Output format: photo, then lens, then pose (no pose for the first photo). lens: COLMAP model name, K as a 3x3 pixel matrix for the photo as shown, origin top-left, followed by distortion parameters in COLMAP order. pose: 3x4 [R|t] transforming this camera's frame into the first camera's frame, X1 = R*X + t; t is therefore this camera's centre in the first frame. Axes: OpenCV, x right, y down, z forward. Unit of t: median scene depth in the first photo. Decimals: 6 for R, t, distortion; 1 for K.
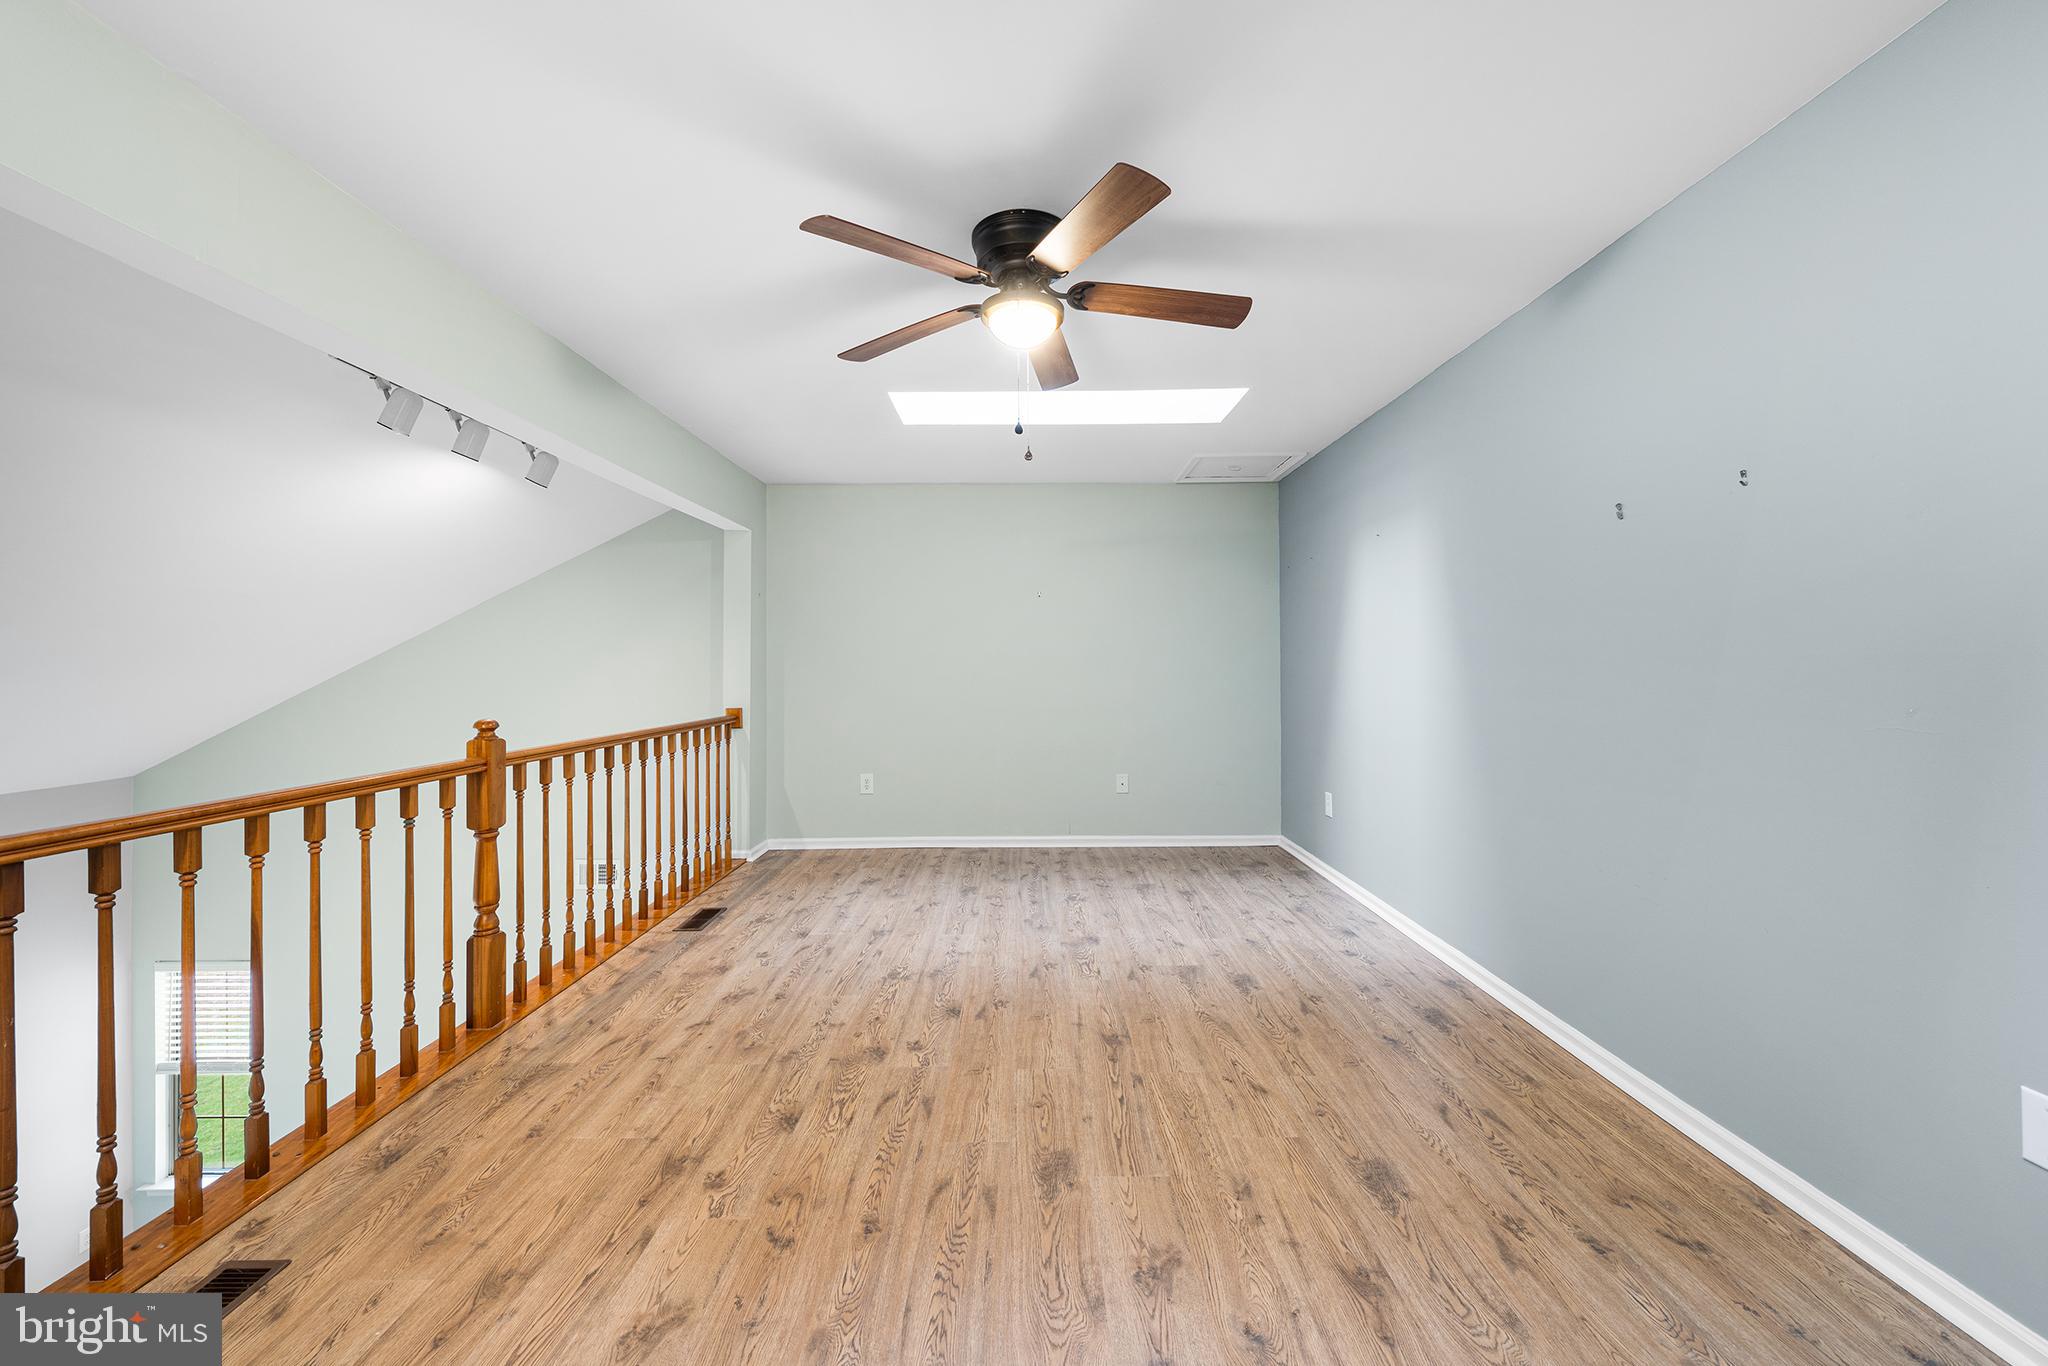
lens RADIAL K [[811.1, 0, 1036.5], [0, 811.1, 663.9], [0, 0, 1]] dist [-0.001275, -0.000191]
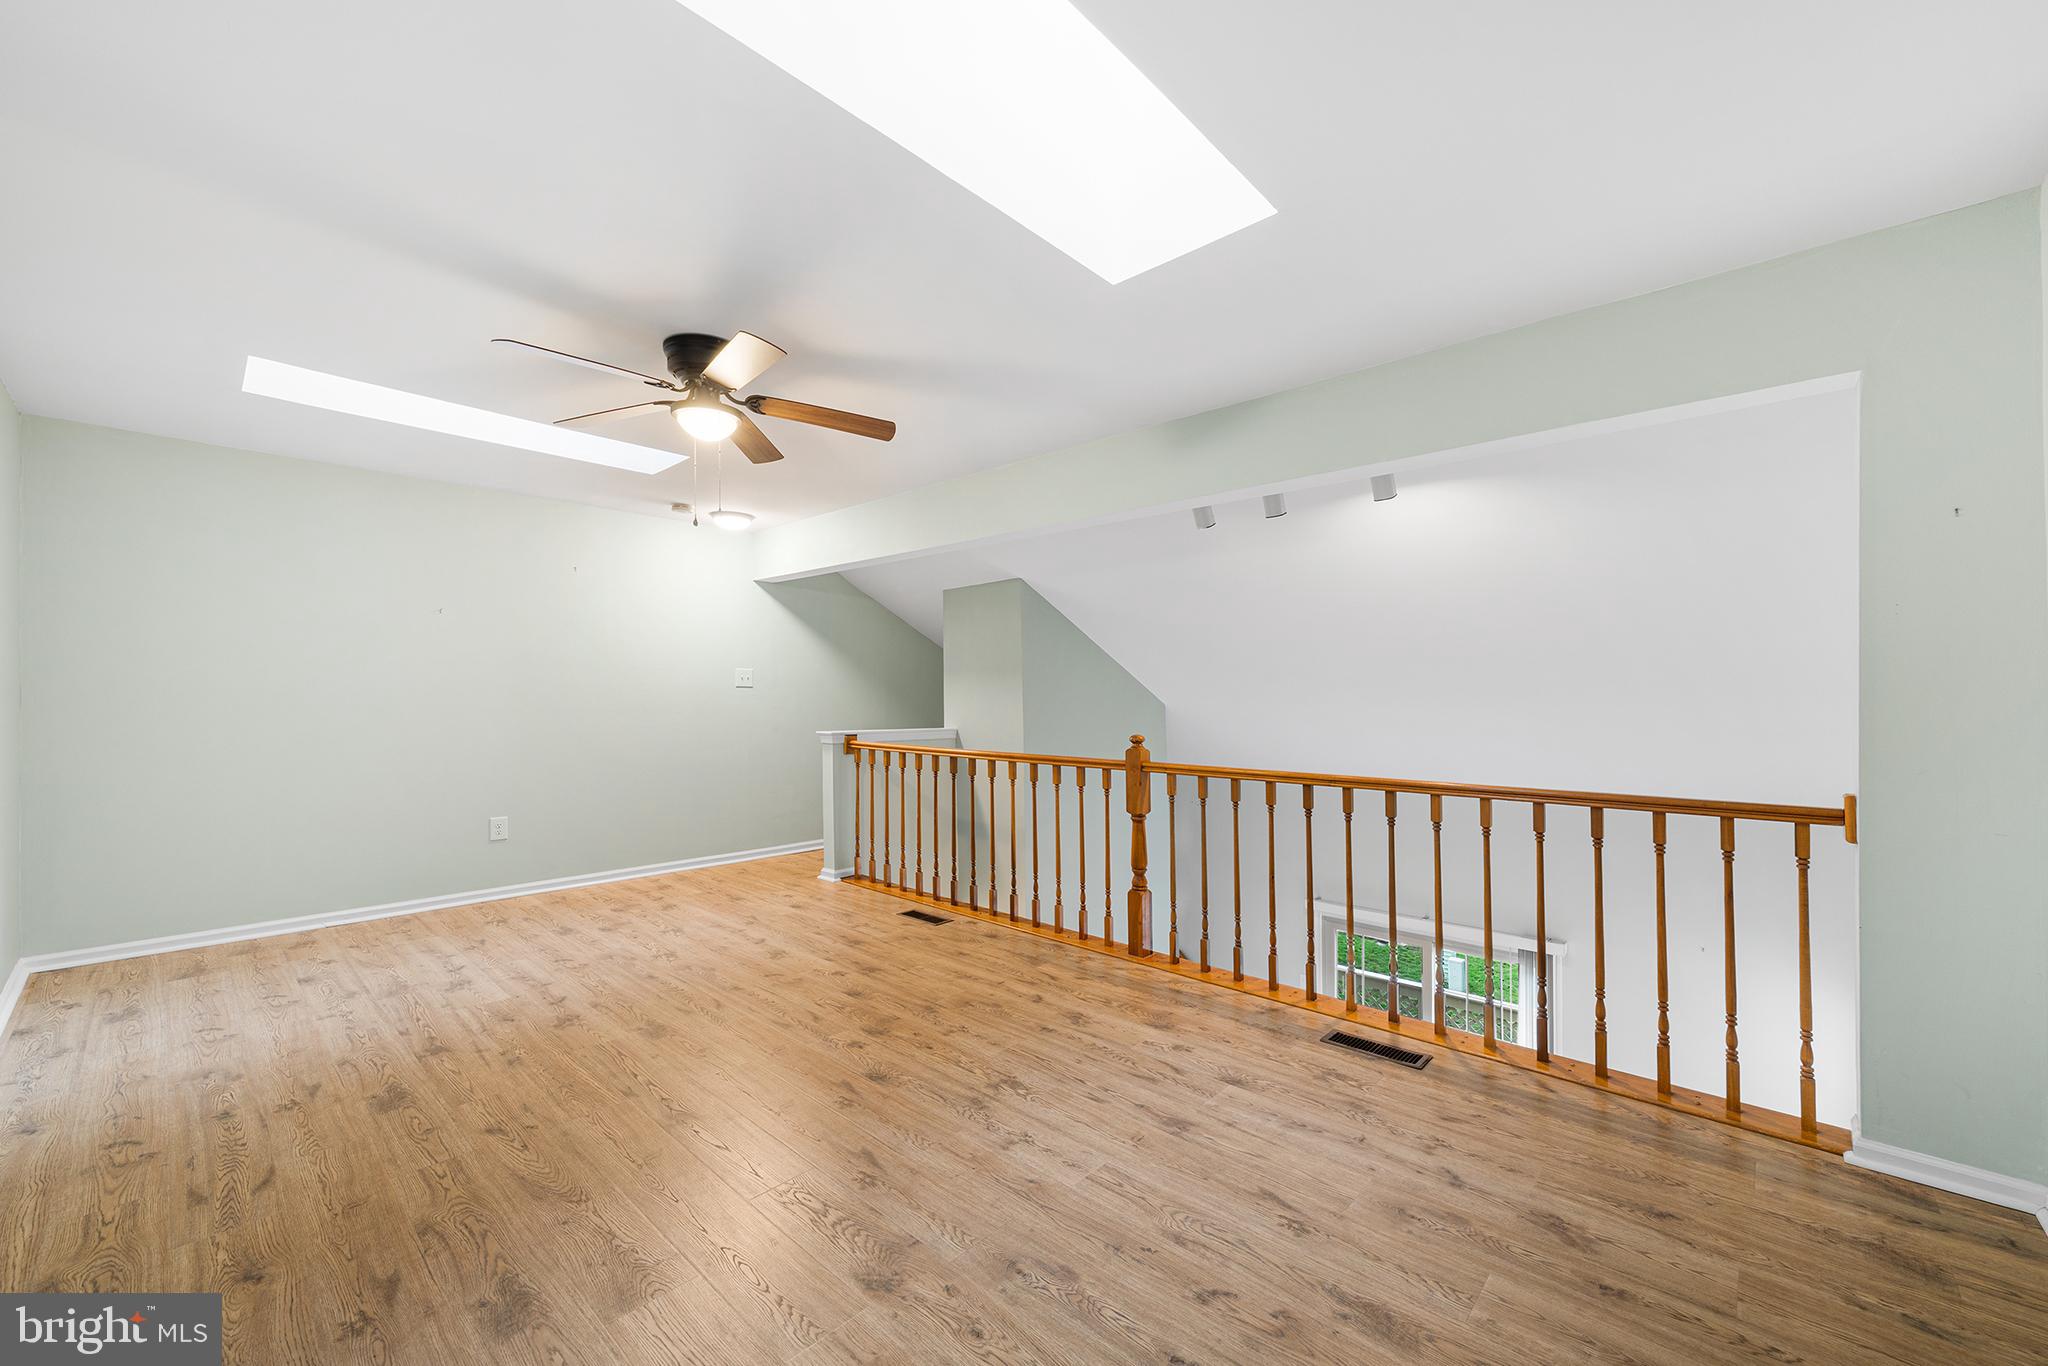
lens RADIAL K [[804.4, 0, 1025.5], [0, 804.4, 680.6], [0, 0, 1]] dist [-0.002290, 0.000044]
pose [[-0.689187, -0.010486, -0.724507, 0.460469], [0.003345, 0.999839, -0.017653, -0.000645], [0.724575, -0.014590, -0.689041, 1.822010]]
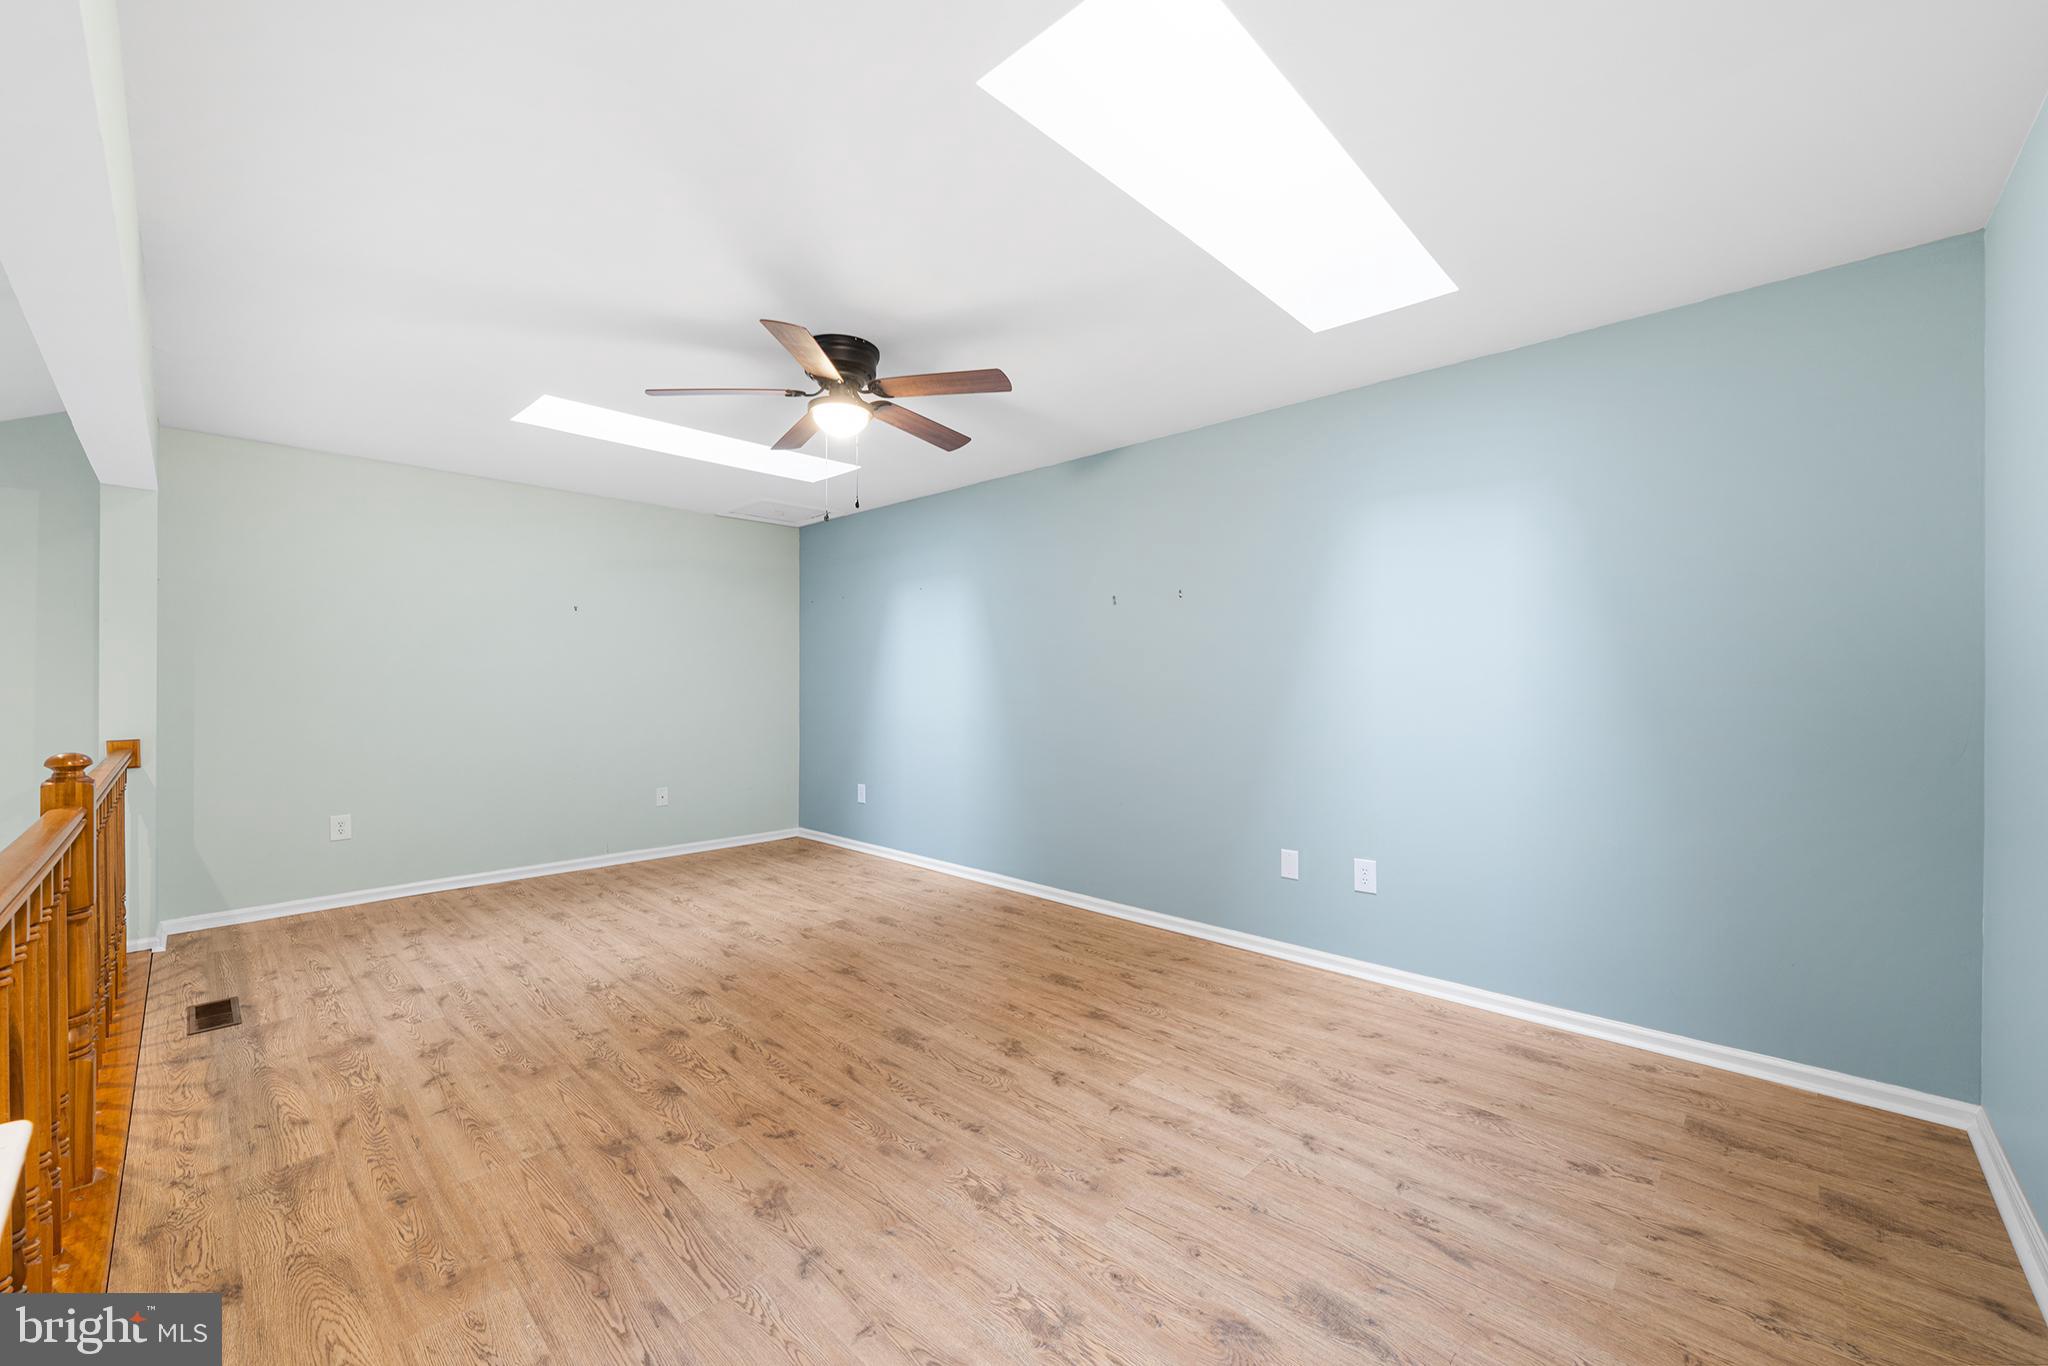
lens RADIAL K [[789.2, 0, 1026.8], [0, 789.2, 663.4], [0, 0, 1]] dist [-0.000064, -0.000062]
pose [[0.694987, 0.024431, 0.718607, -0.606418], [-0.007096, 0.999607, -0.027122, -0.000409], [-0.718987, 0.013750, 0.694887, -0.095382]]
